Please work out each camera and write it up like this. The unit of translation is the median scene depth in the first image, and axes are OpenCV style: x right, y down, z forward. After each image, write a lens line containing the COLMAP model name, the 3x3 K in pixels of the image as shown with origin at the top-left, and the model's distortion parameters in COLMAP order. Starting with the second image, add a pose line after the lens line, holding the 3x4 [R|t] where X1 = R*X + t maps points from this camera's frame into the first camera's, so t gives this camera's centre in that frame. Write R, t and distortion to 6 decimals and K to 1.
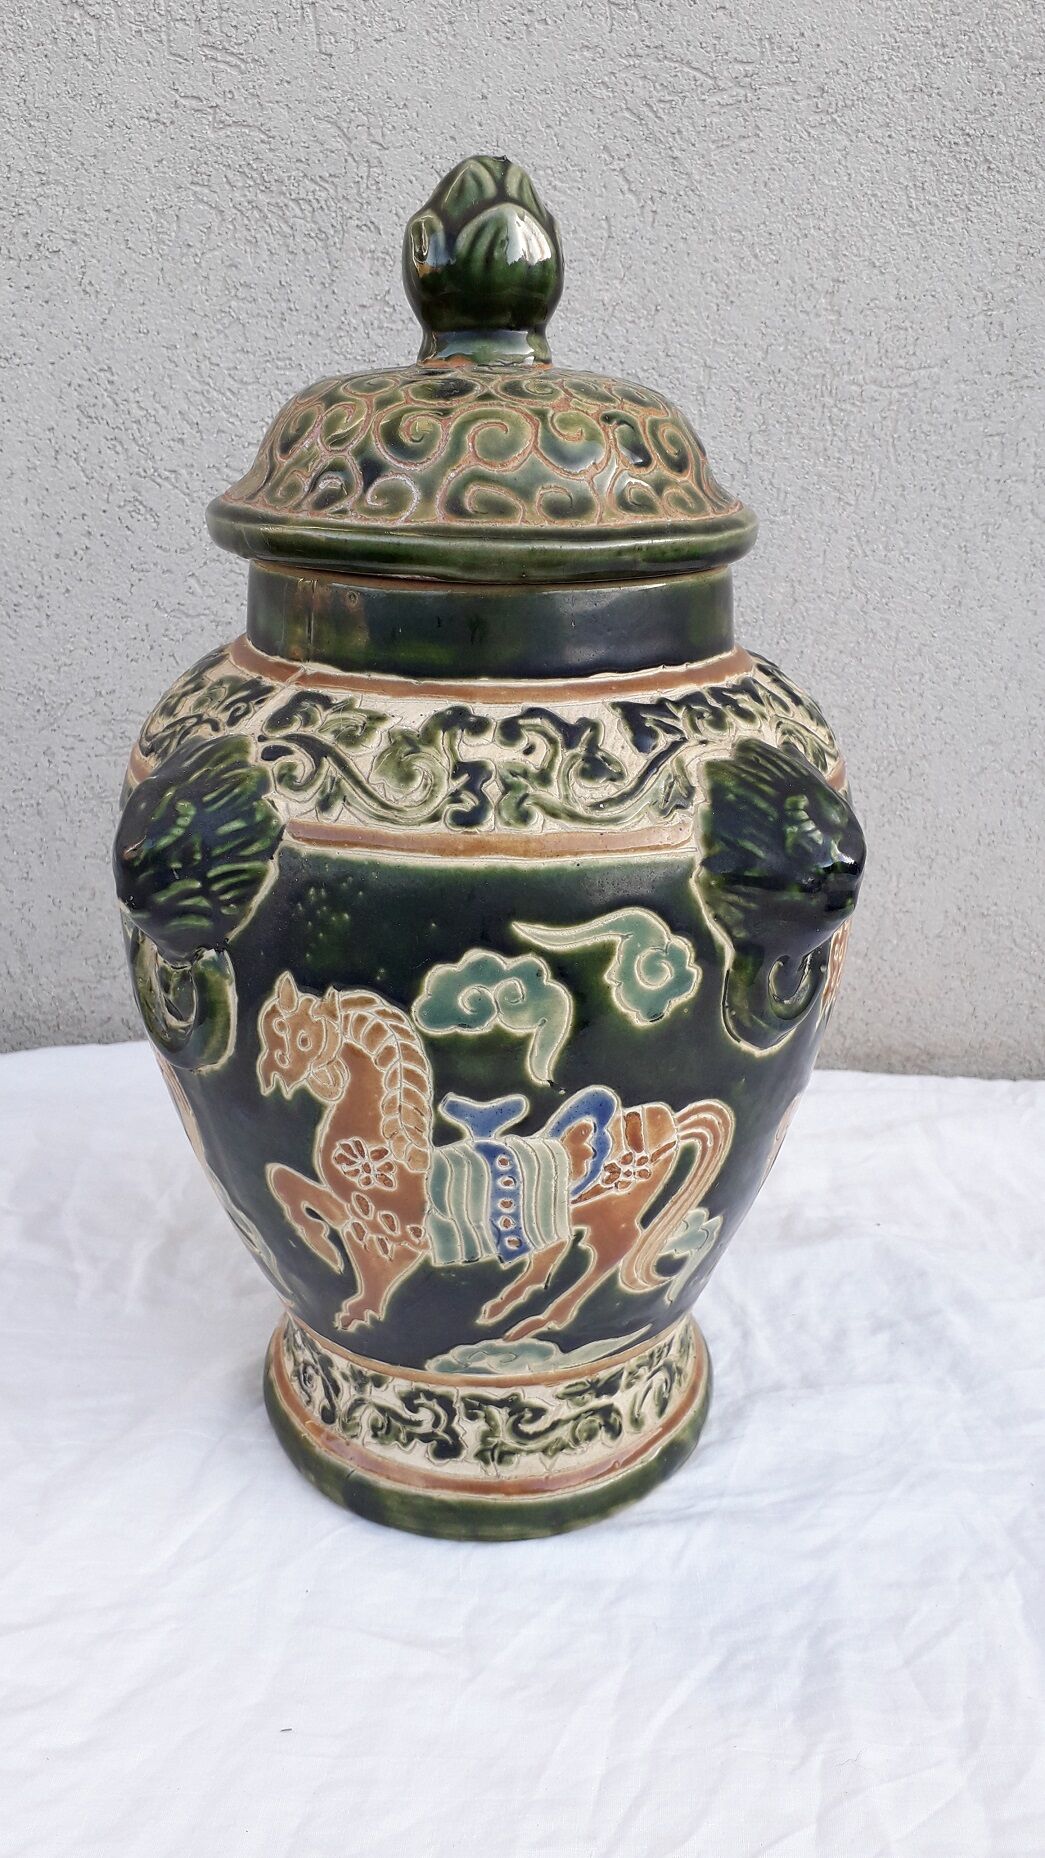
lens RADIAL K [[1546.0, 0, 522.5], [0, 1546.0, 929.0], [0, 0, 1]] dist [0.234154, -0.832249]
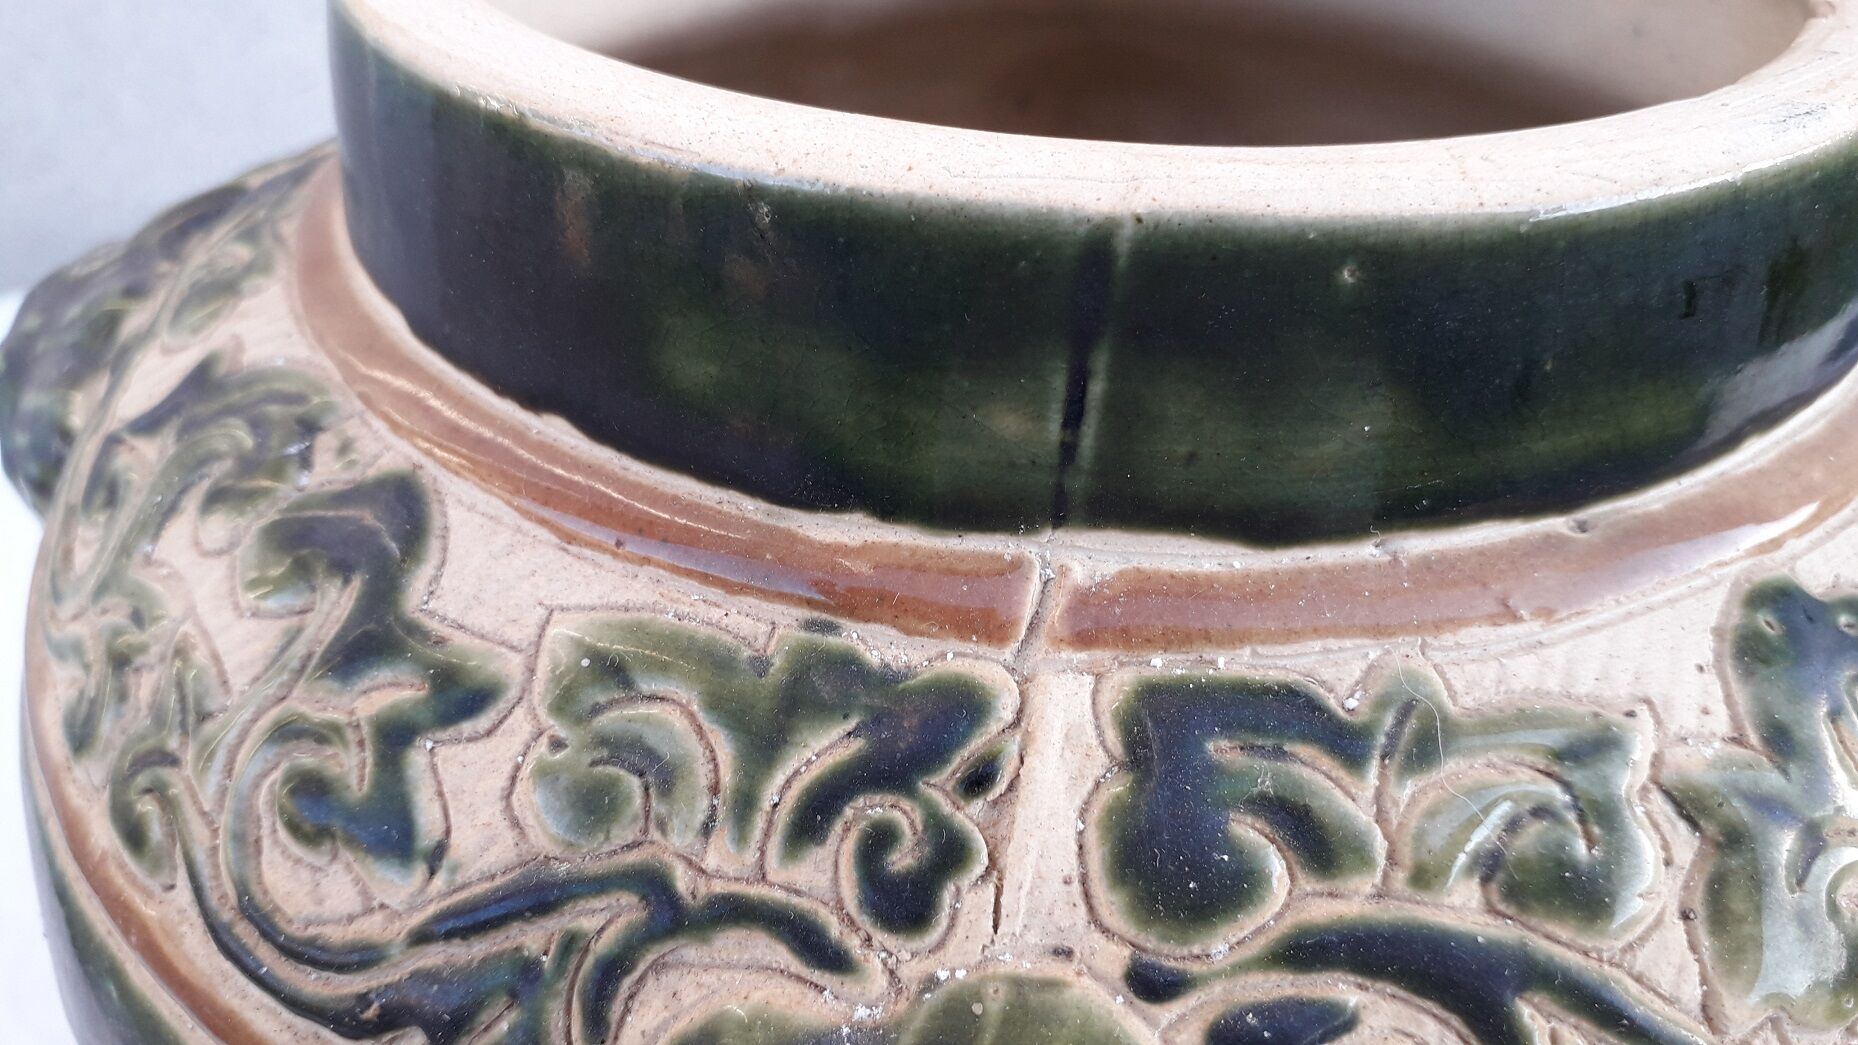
lens RADIAL K [[1546.0, 0, 919.1], [0, 1546.0, 514.3], [0, 0, 1]] dist [0.234154, -0.832249]
pose [[0.808355, -0.336973, 0.482712, -0.287019], [0.199304, 0.928199, 0.314204, -0.269197], [-0.553931, -0.157783, 0.817475, 0.860945]]
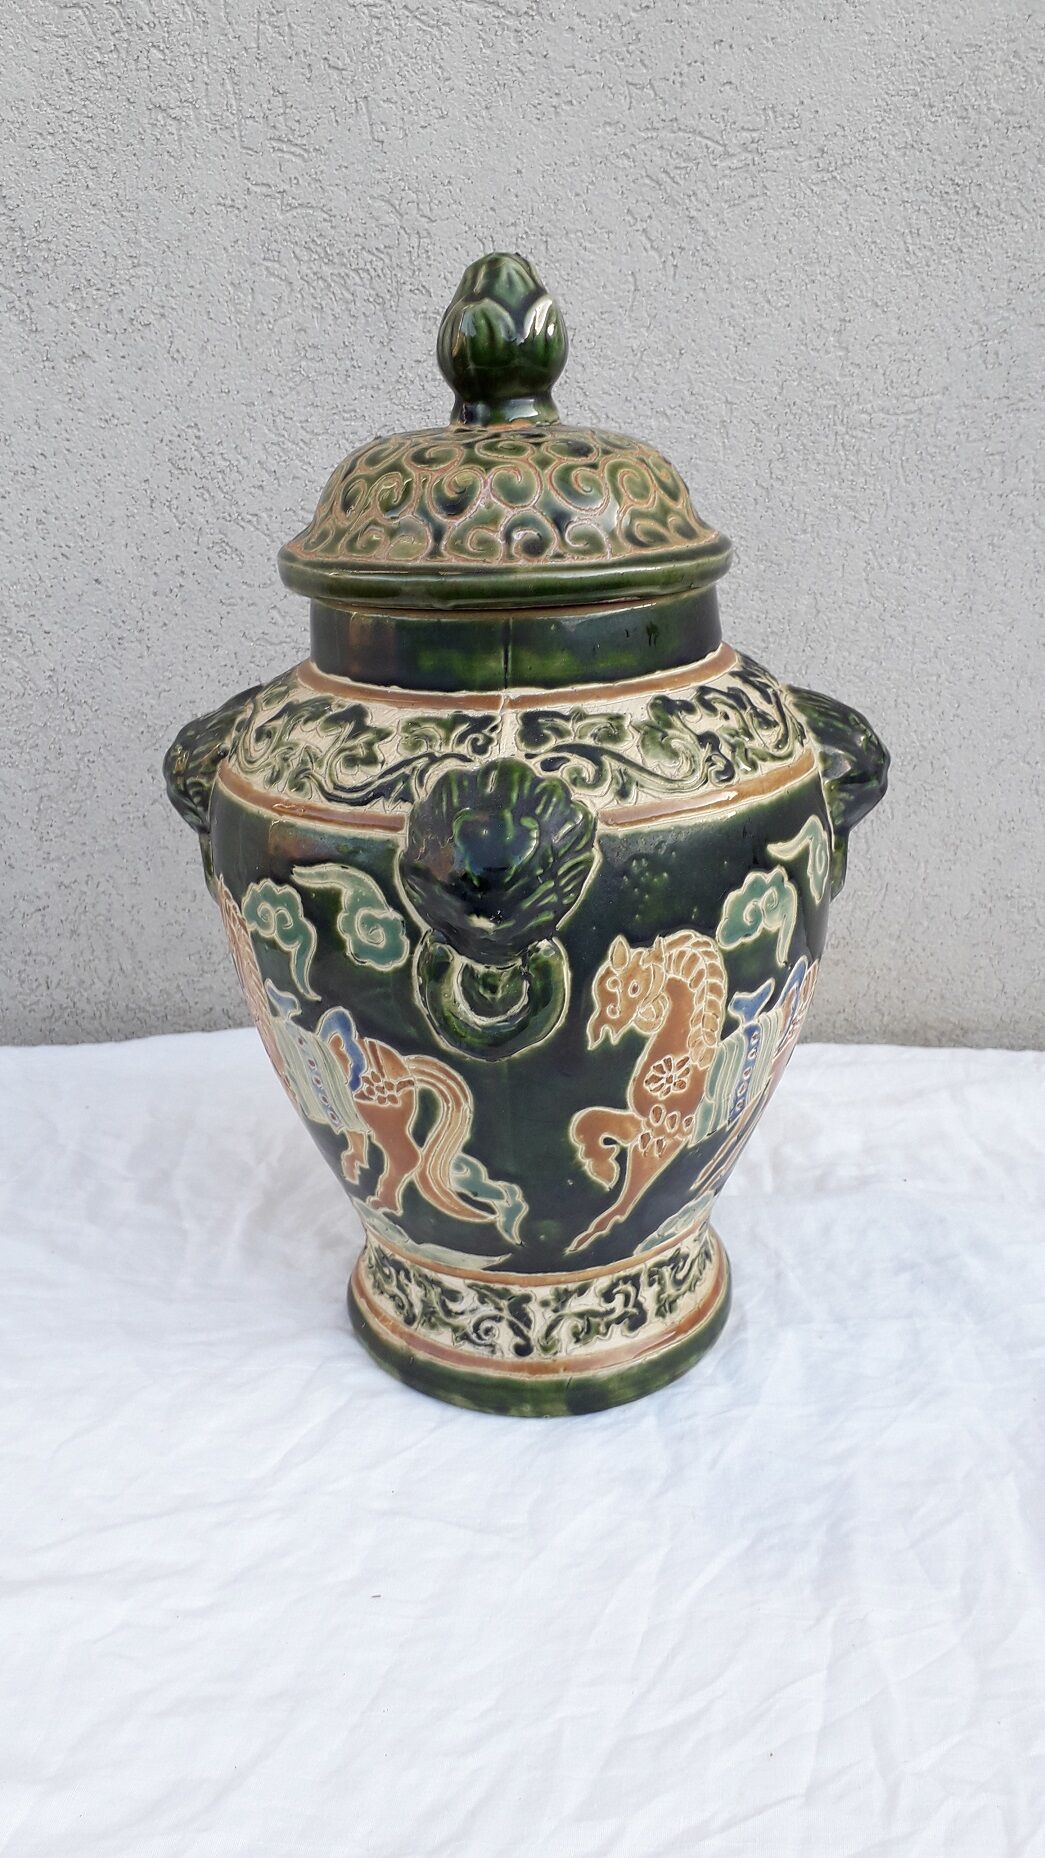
lens RADIAL K [[1546.0, 0, 522.5], [0, 1546.0, 929.0], [0, 0, 1]] dist [0.234154, -0.832249]
pose [[0.752912, -0.268056, 0.601057, -0.928346], [0.273171, 0.958190, 0.085142, -0.100345], [-0.598750, 0.100087, 0.794658, 0.088512]]
